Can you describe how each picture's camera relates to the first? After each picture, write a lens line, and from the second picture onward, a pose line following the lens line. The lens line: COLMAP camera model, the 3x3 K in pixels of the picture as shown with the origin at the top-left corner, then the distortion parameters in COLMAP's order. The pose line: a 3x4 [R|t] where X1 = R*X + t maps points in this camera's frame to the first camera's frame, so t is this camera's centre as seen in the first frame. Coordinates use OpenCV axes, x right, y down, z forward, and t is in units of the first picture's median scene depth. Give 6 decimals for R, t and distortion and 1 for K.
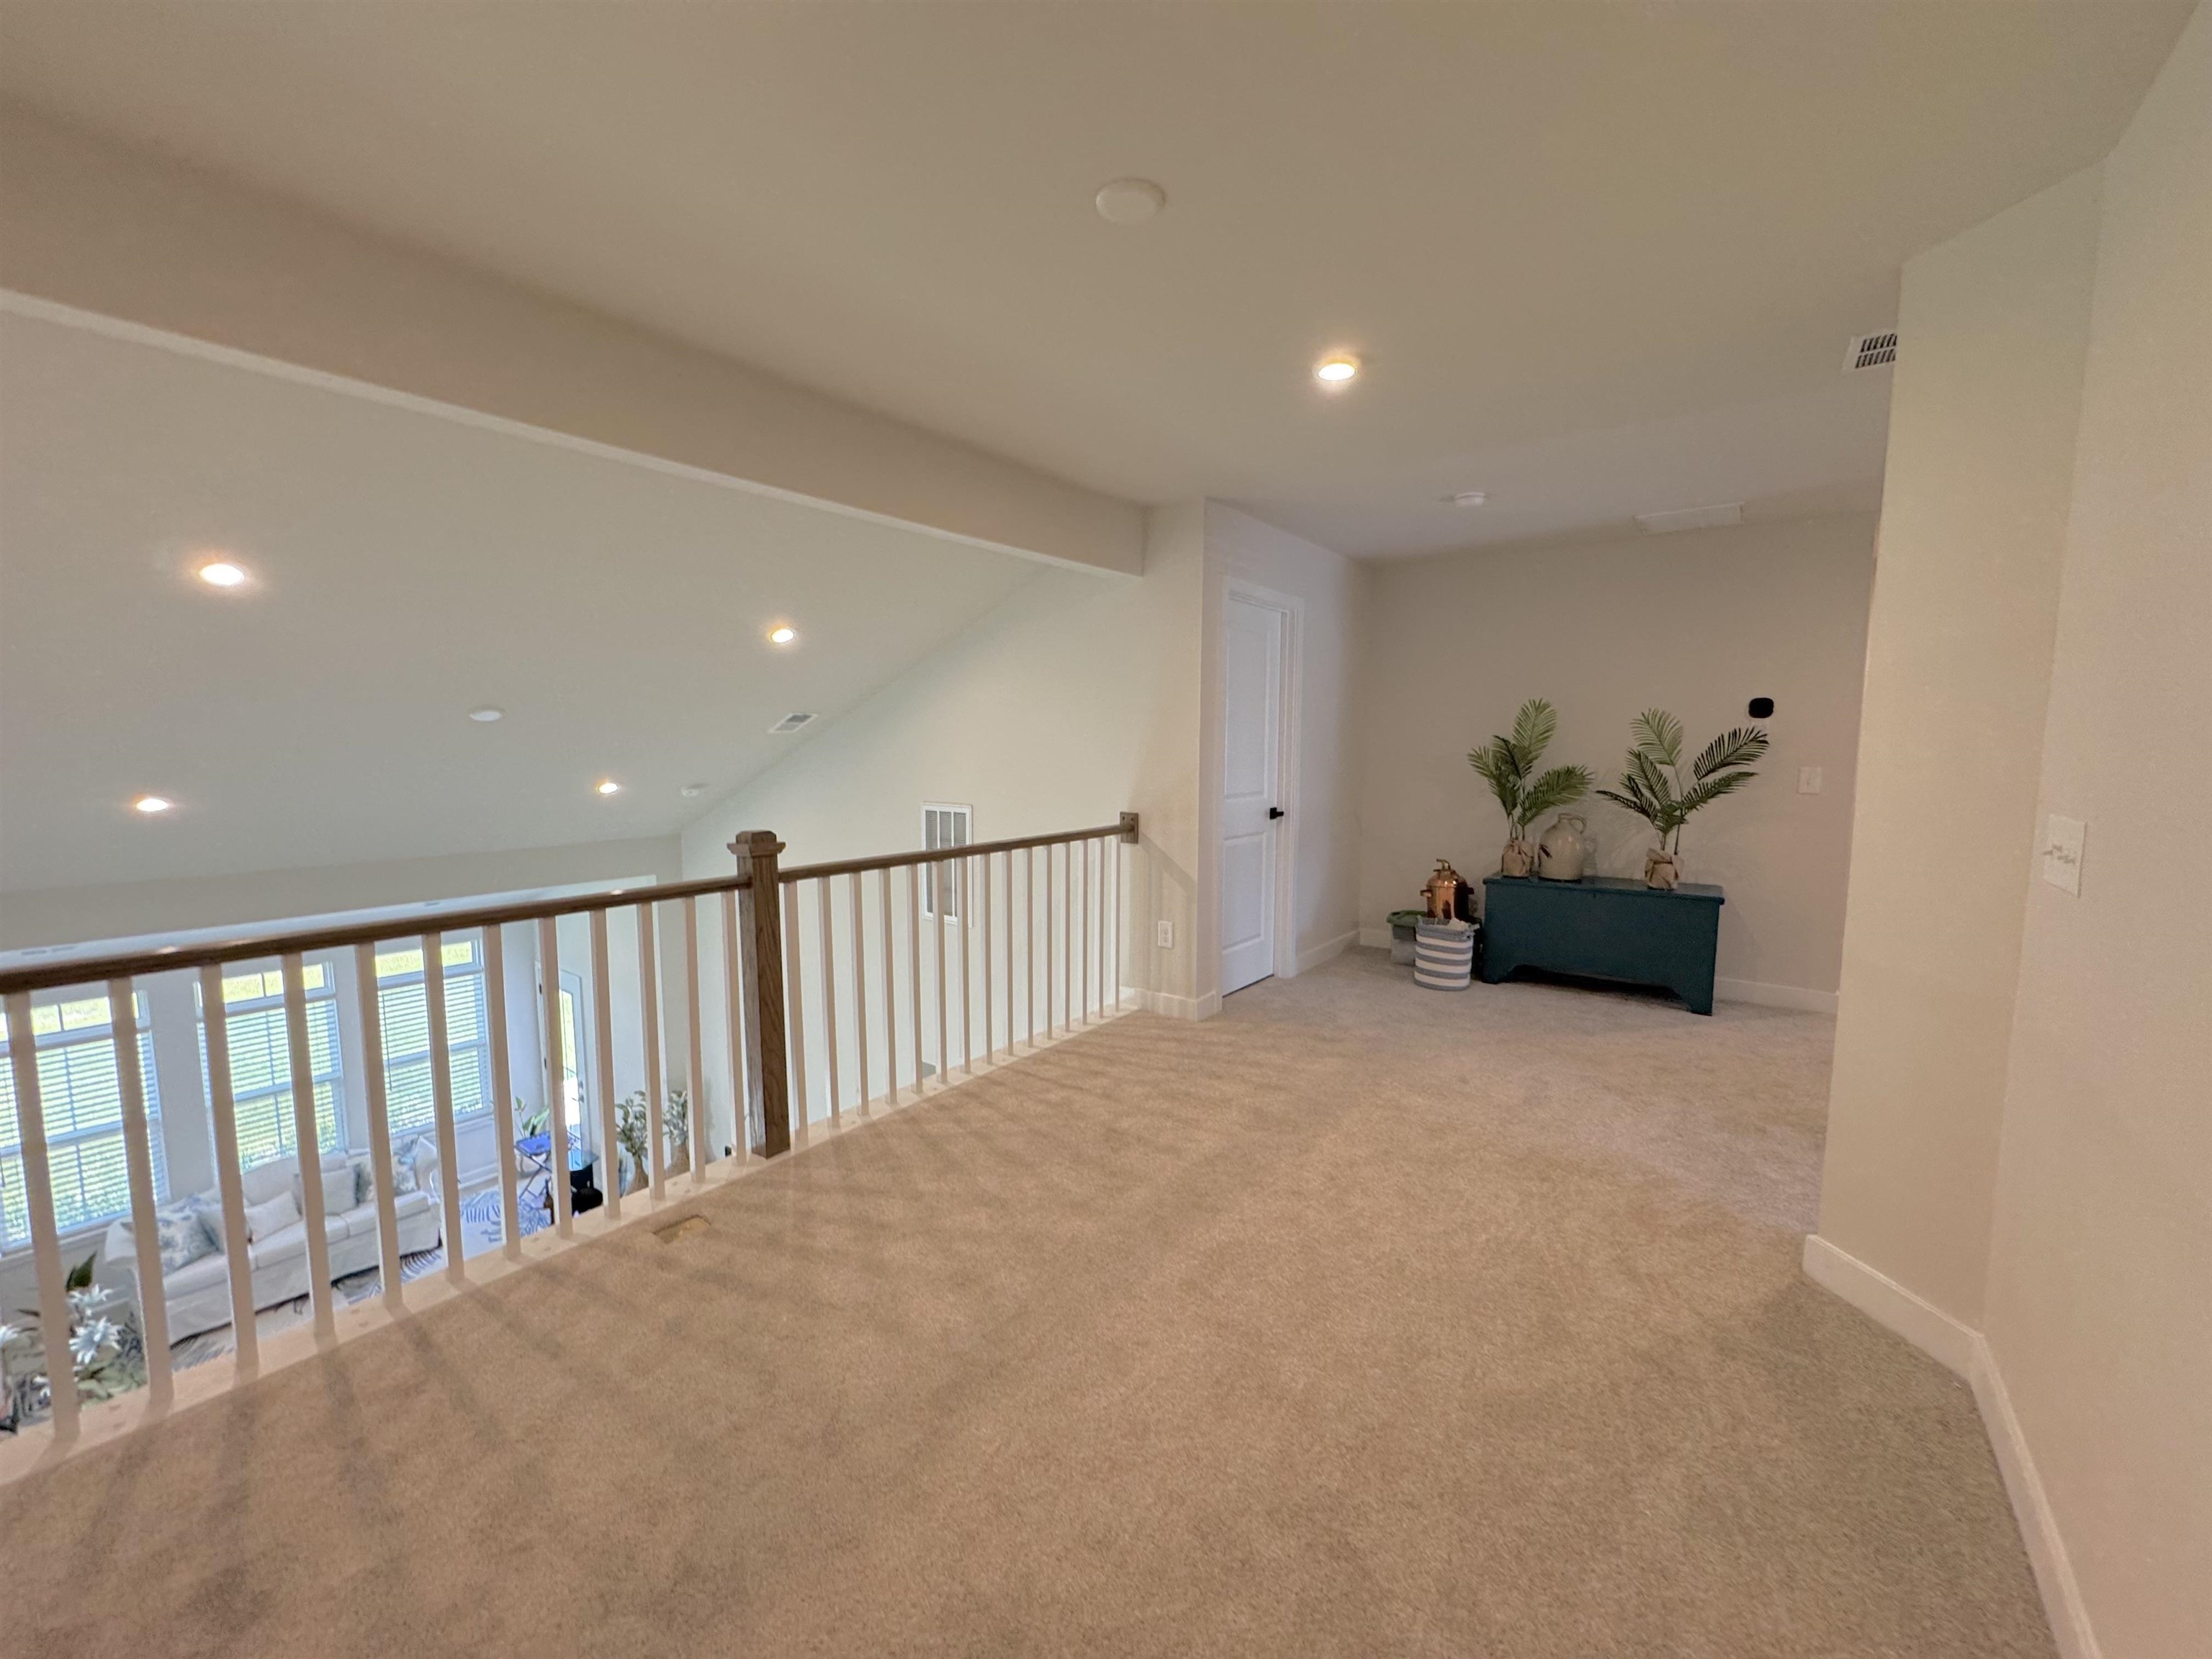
lens RADIAL K [[882.9, 0, 1106.2], [0, 882.9, 828.5], [0, 0, 1]] dist [-0.007521, 0.001056]
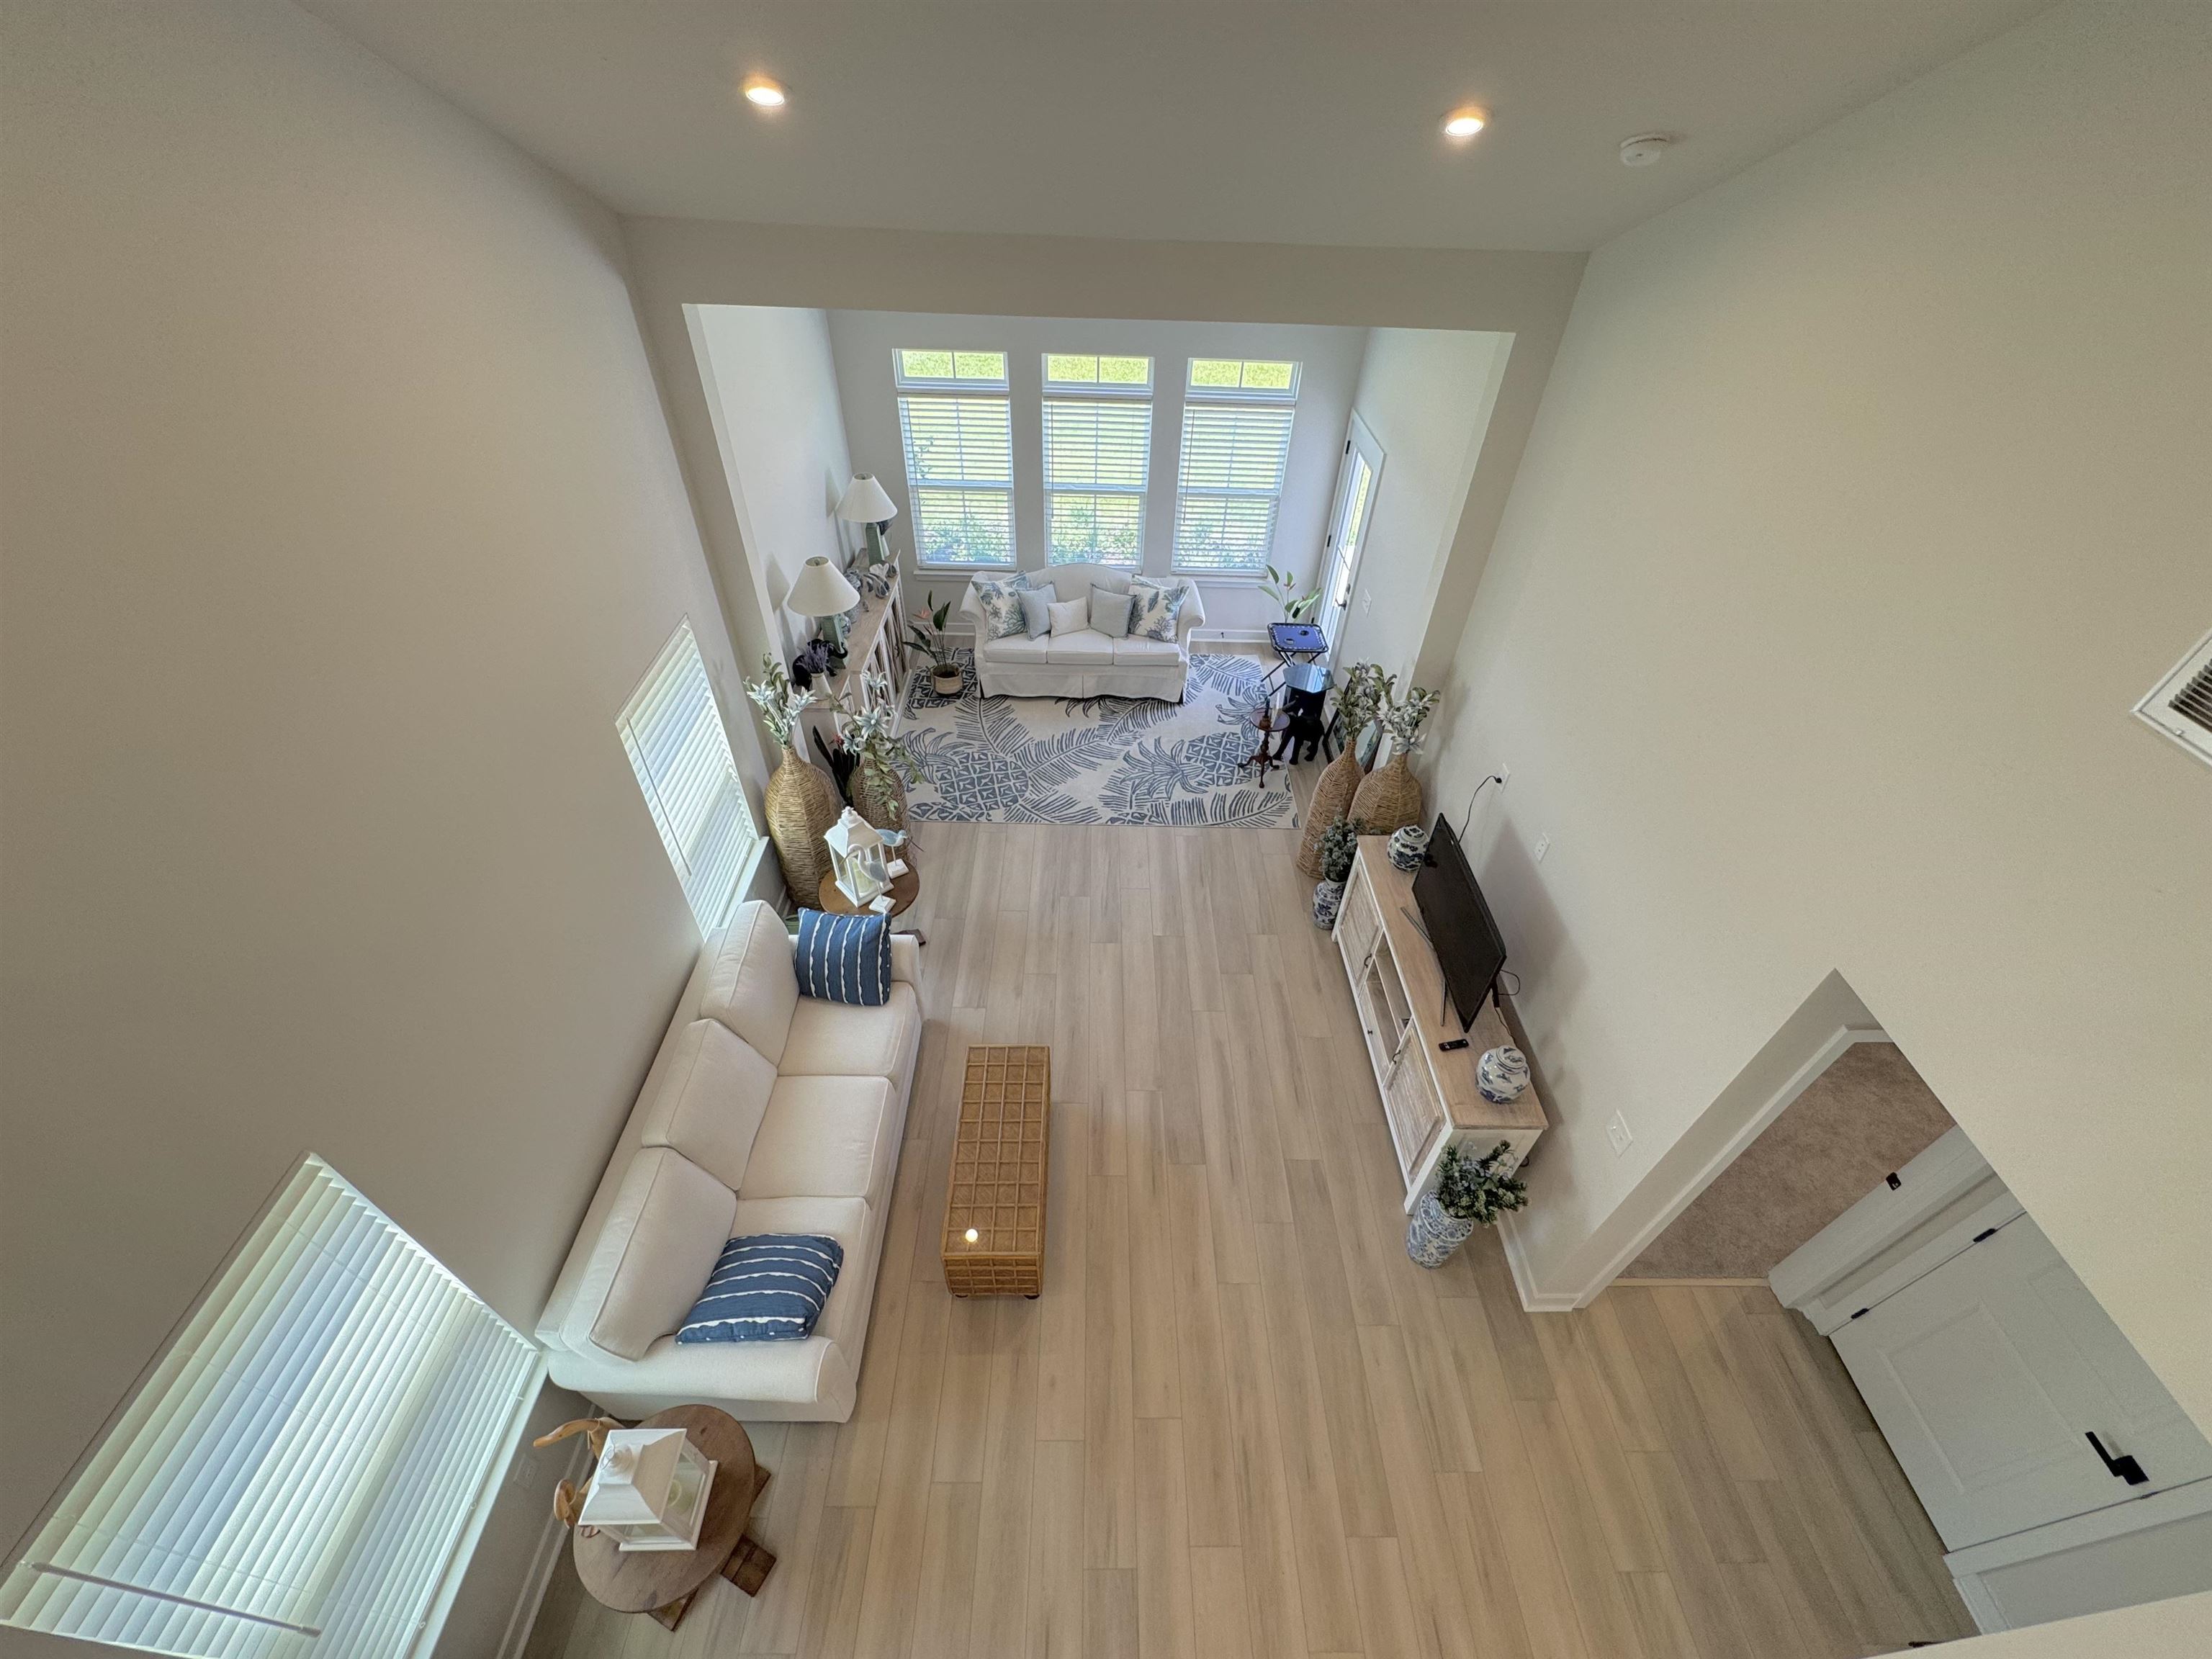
lens RADIAL K [[882.9, 0, 1106.8], [0, 882.9, 831.4], [0, 0, 1]] dist [-0.007521, 0.001056]
pose [[0.609227, 0.543659, -0.577302, -0.287671], [-0.108940, 0.778477, 0.618146, -0.028622], [0.785477, -0.313700, 0.533496, 0.654108]]
